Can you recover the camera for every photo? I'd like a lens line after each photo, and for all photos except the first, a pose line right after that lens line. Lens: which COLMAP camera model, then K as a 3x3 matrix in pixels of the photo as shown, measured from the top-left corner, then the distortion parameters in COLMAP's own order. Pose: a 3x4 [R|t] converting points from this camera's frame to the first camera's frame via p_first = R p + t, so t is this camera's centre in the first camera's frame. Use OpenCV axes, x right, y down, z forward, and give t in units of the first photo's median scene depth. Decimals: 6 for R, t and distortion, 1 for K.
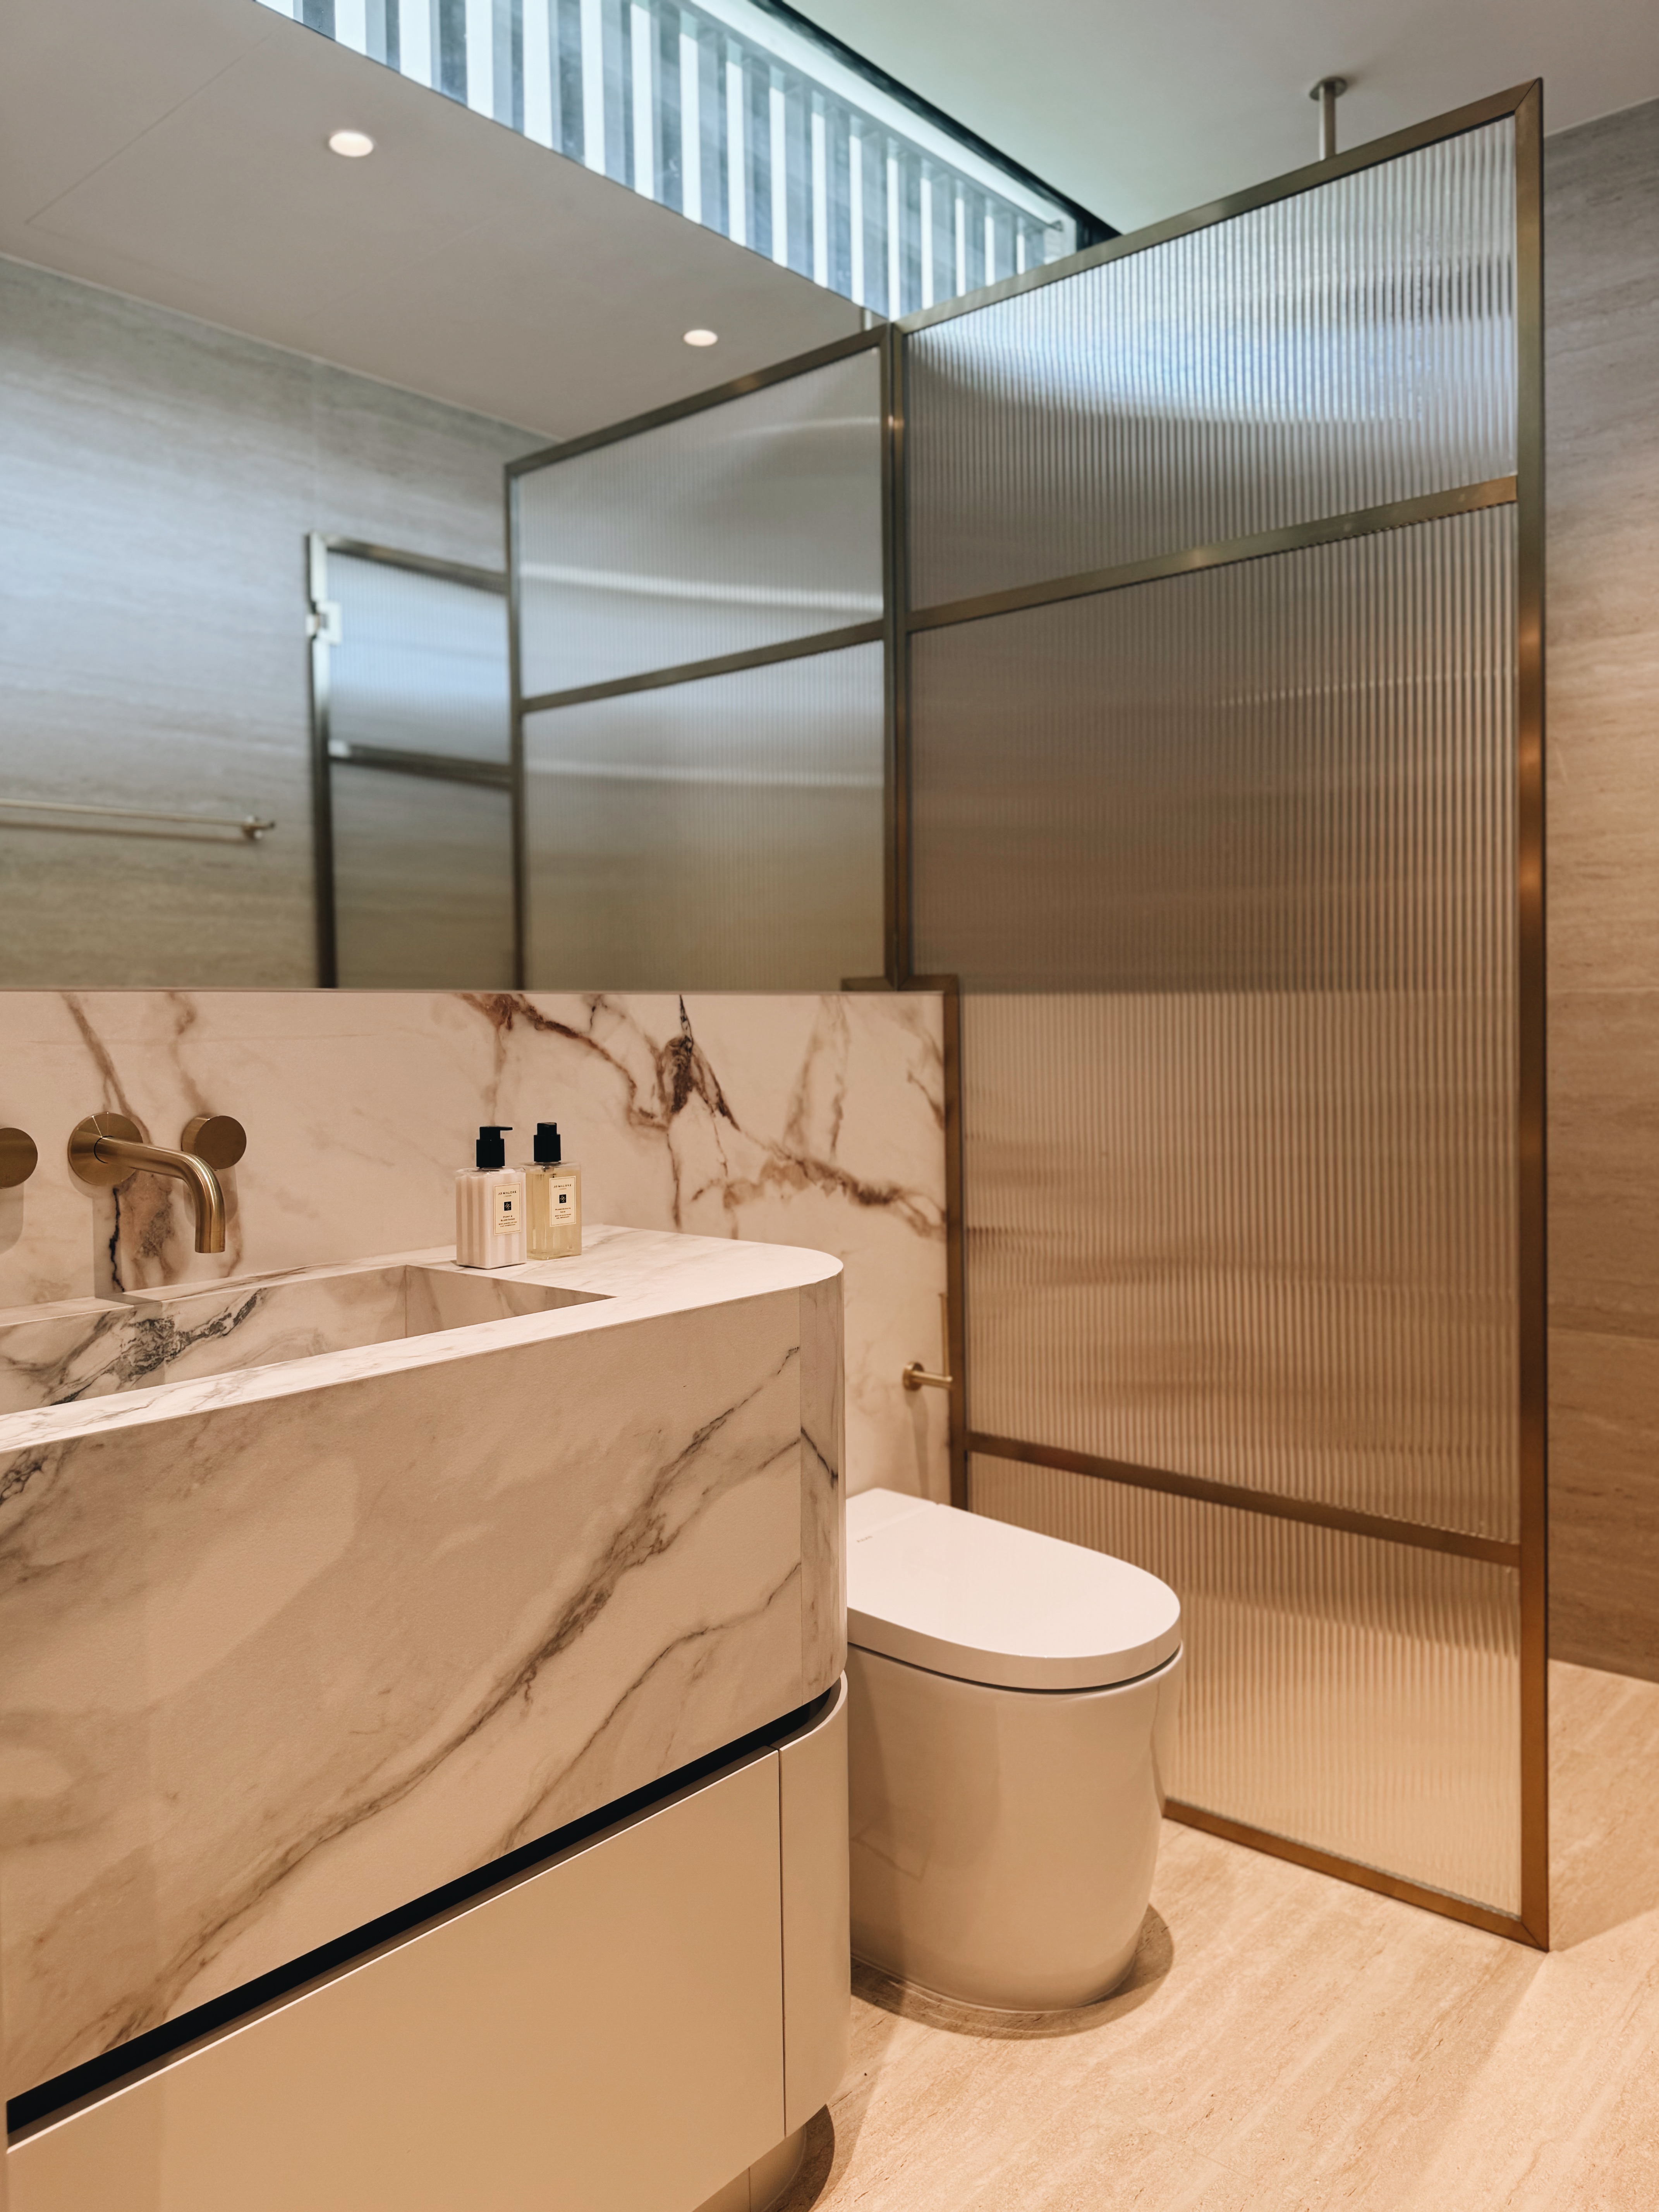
lens RADIAL K [[1605.3, 0, 830.9], [0, 1605.3, 1030.5], [0, 0, 1]] dist [0.092290, -0.129566]
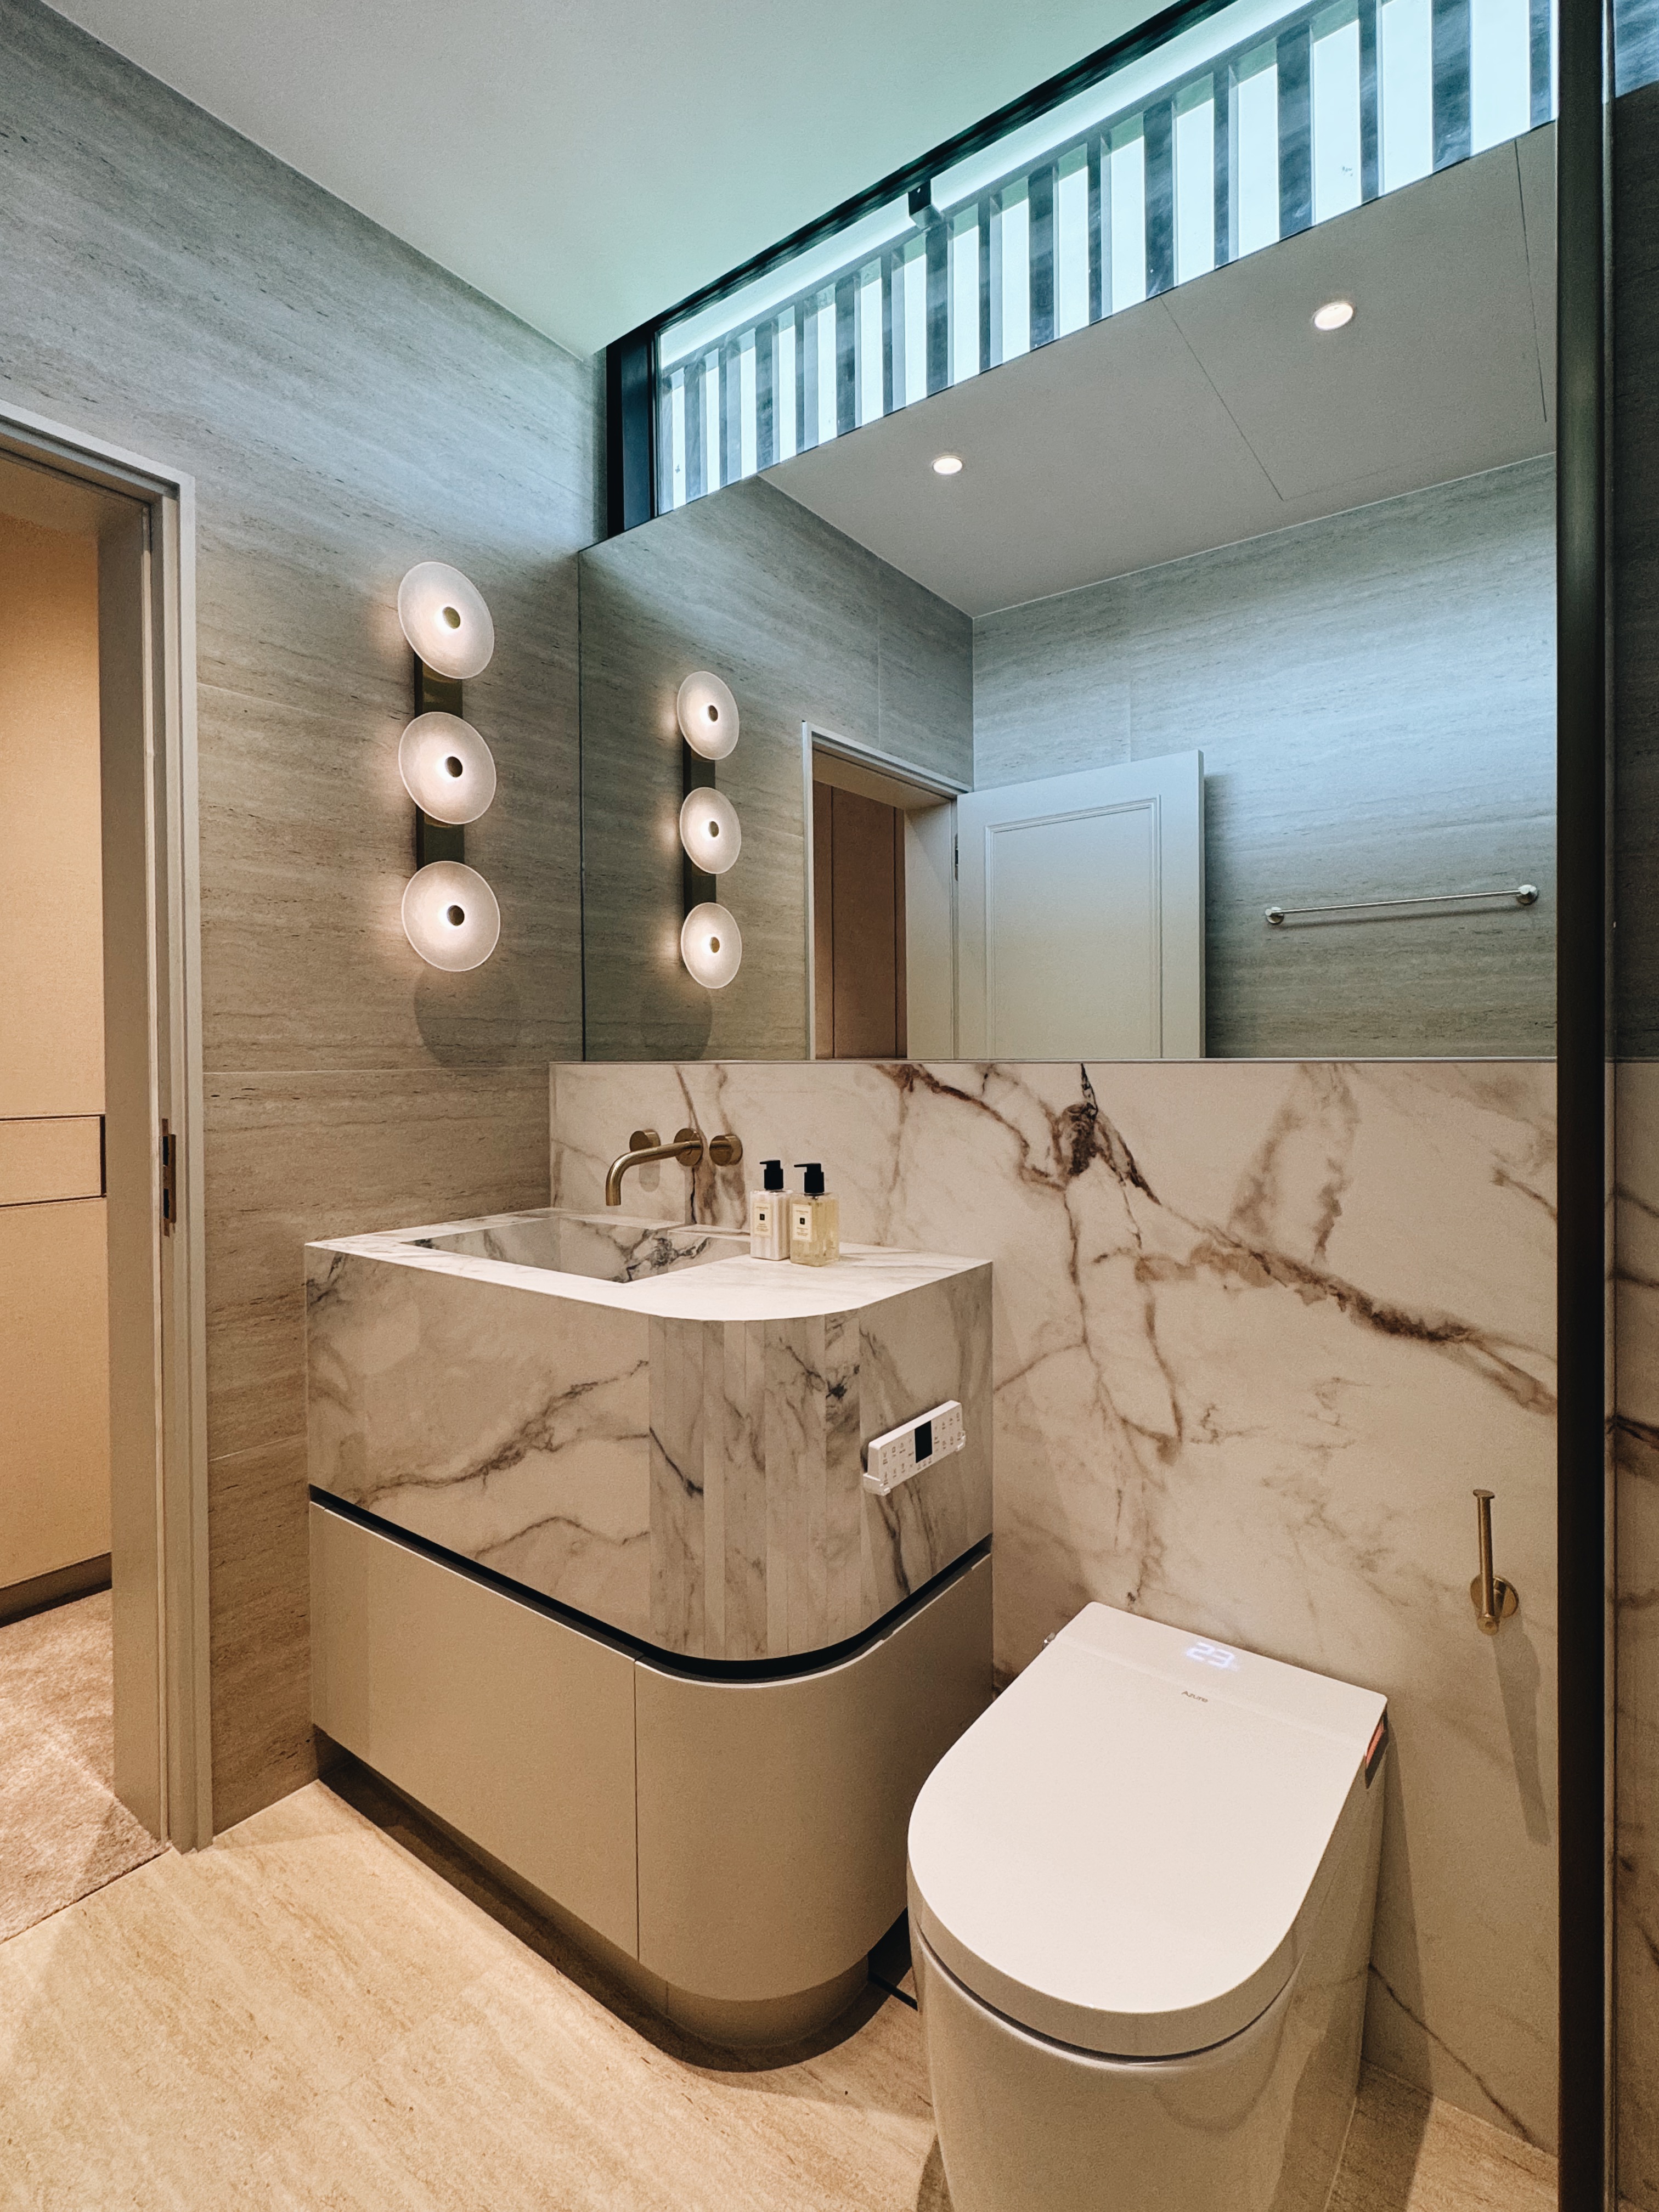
lens RADIAL K [[1049.8, 0, 832.8], [0, 1049.8, 1062.0], [0, 0, 1]] dist [-0.002885, -0.000132]
pose [[0.065393, 0.017453, -0.997707, 0.648020], [-0.000095, 0.999847, 0.017485, -0.039553], [0.997860, -0.001048, 0.065385, 0.892080]]
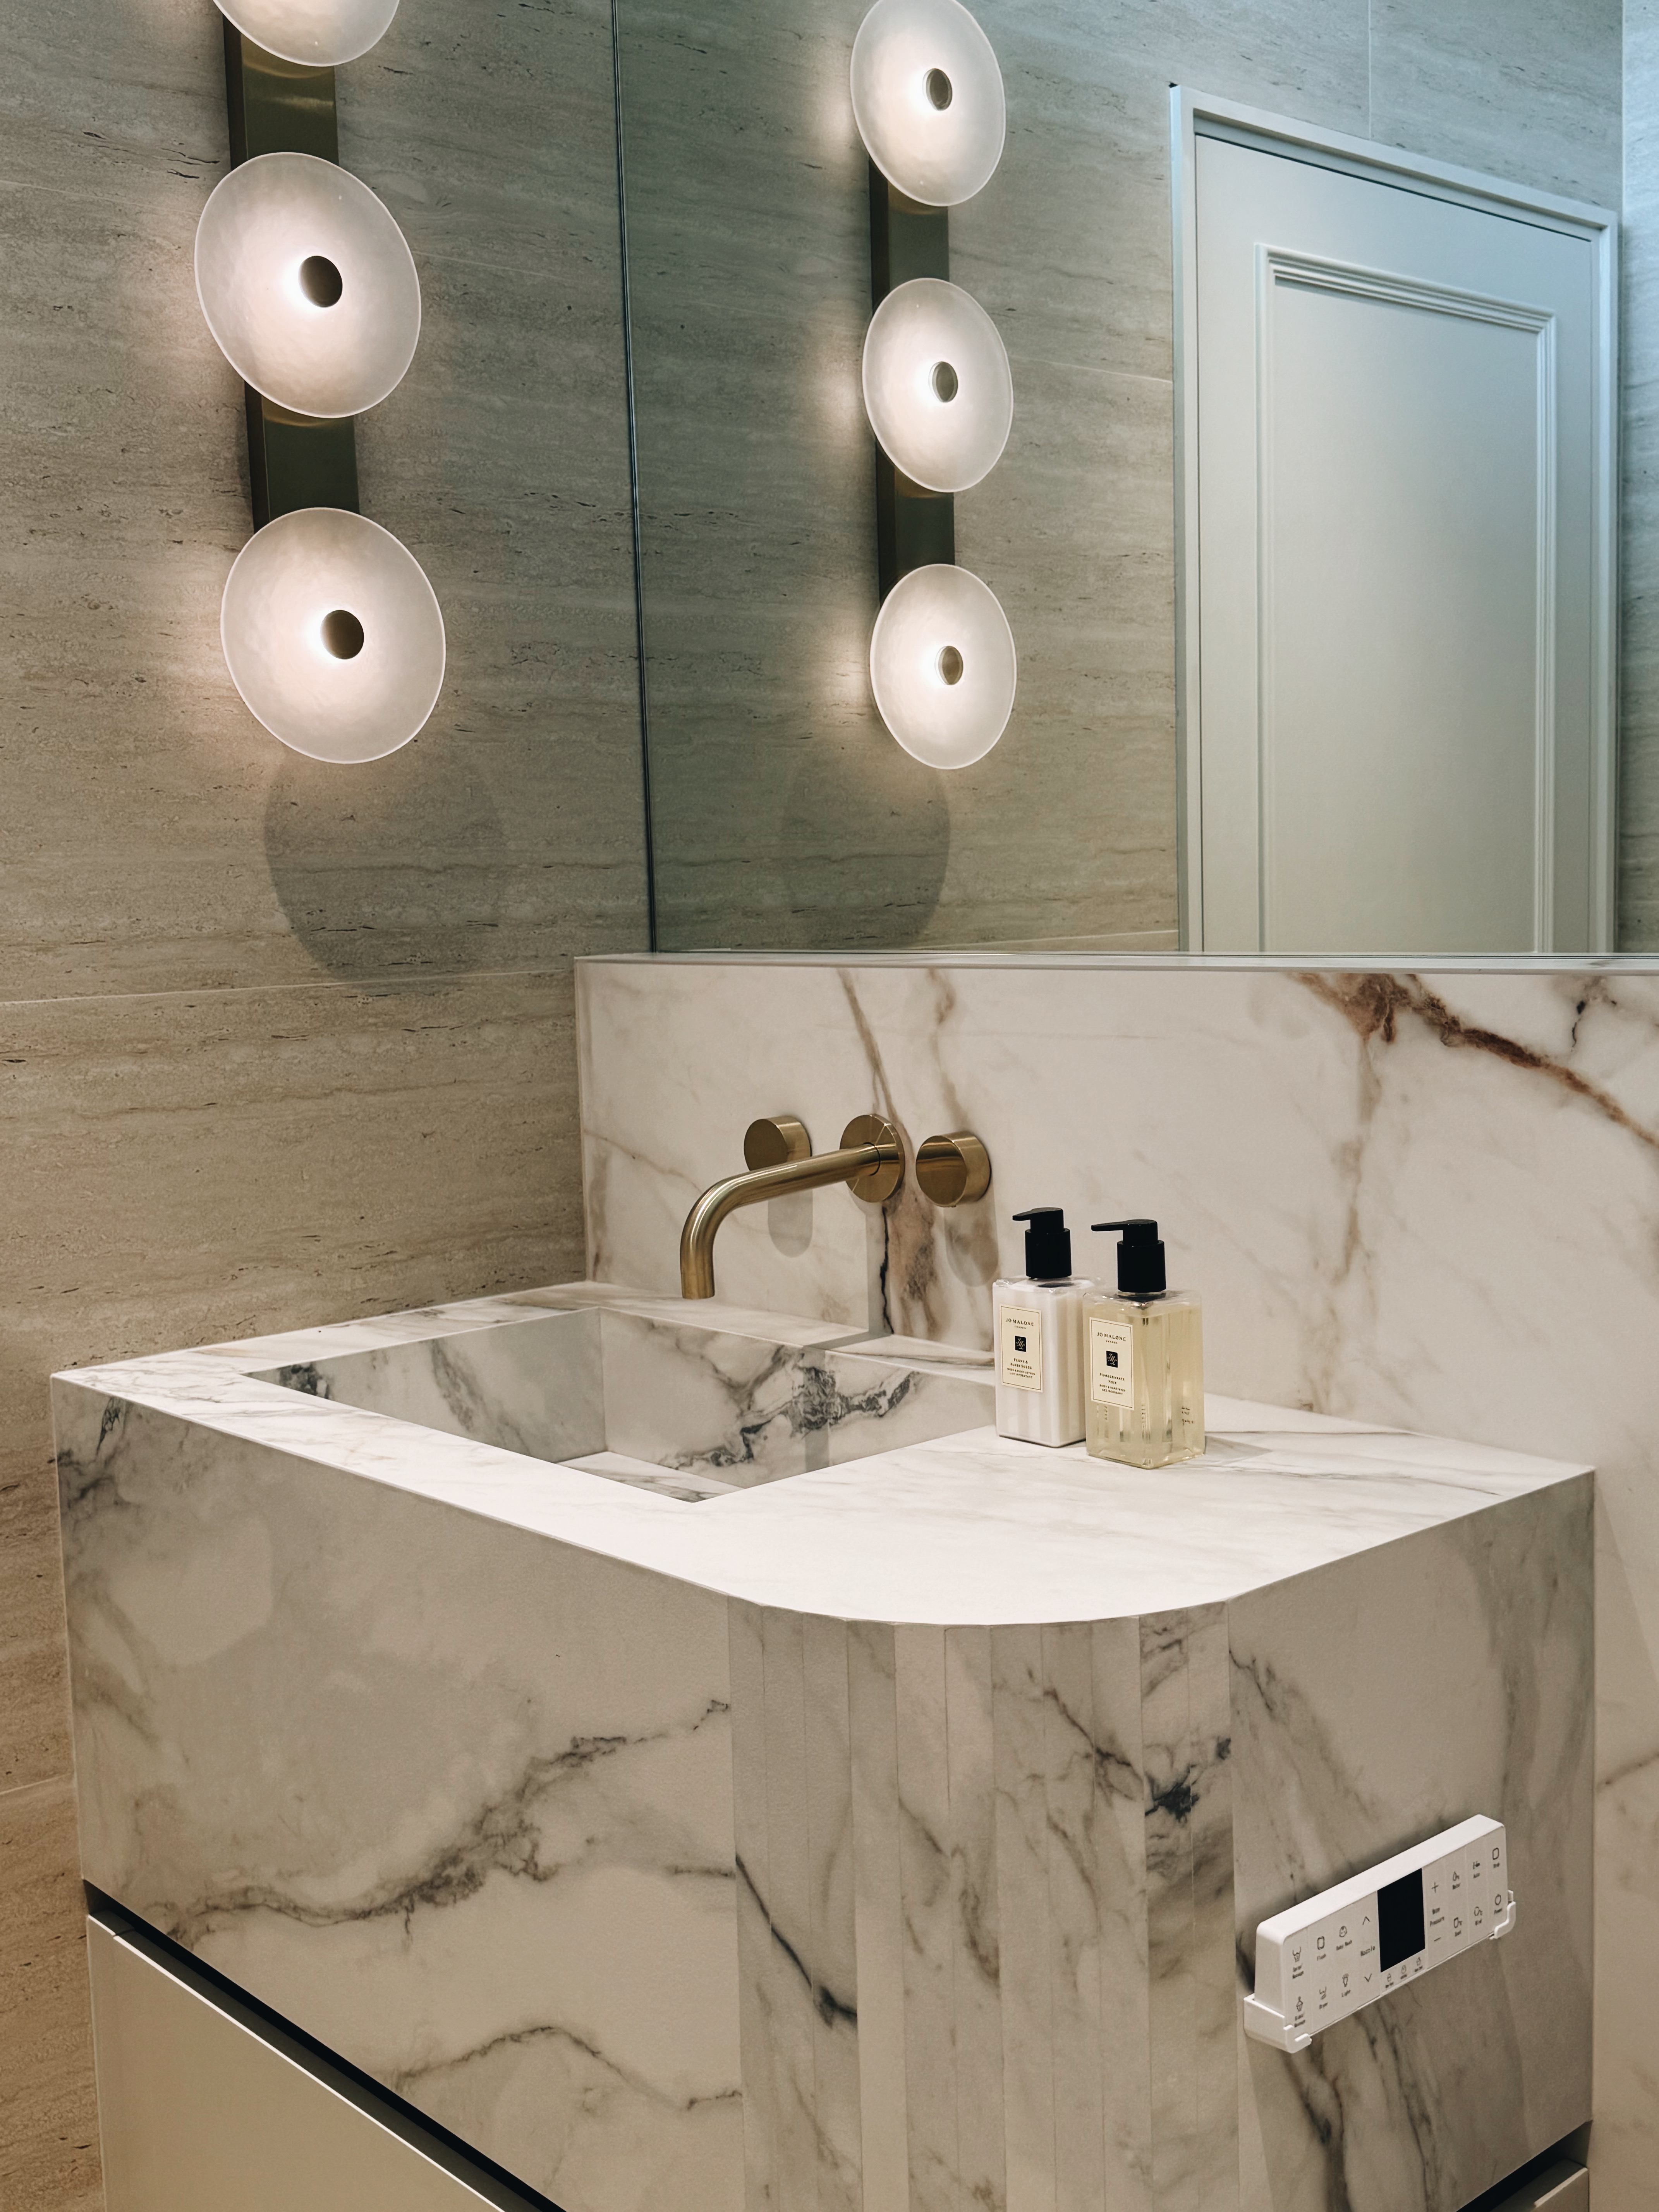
lens RADIAL K [[2318.6, 0, 829.5], [0, 2318.6, 1106.0], [0, 0, 1]] dist [0.190072, -0.436073]
pose [[-0.135831, 0.114922, -0.984044, 0.586688], [0.026074, 0.993320, 0.112406, -0.071134], [0.990389, -0.010390, -0.137920, 0.935313]]
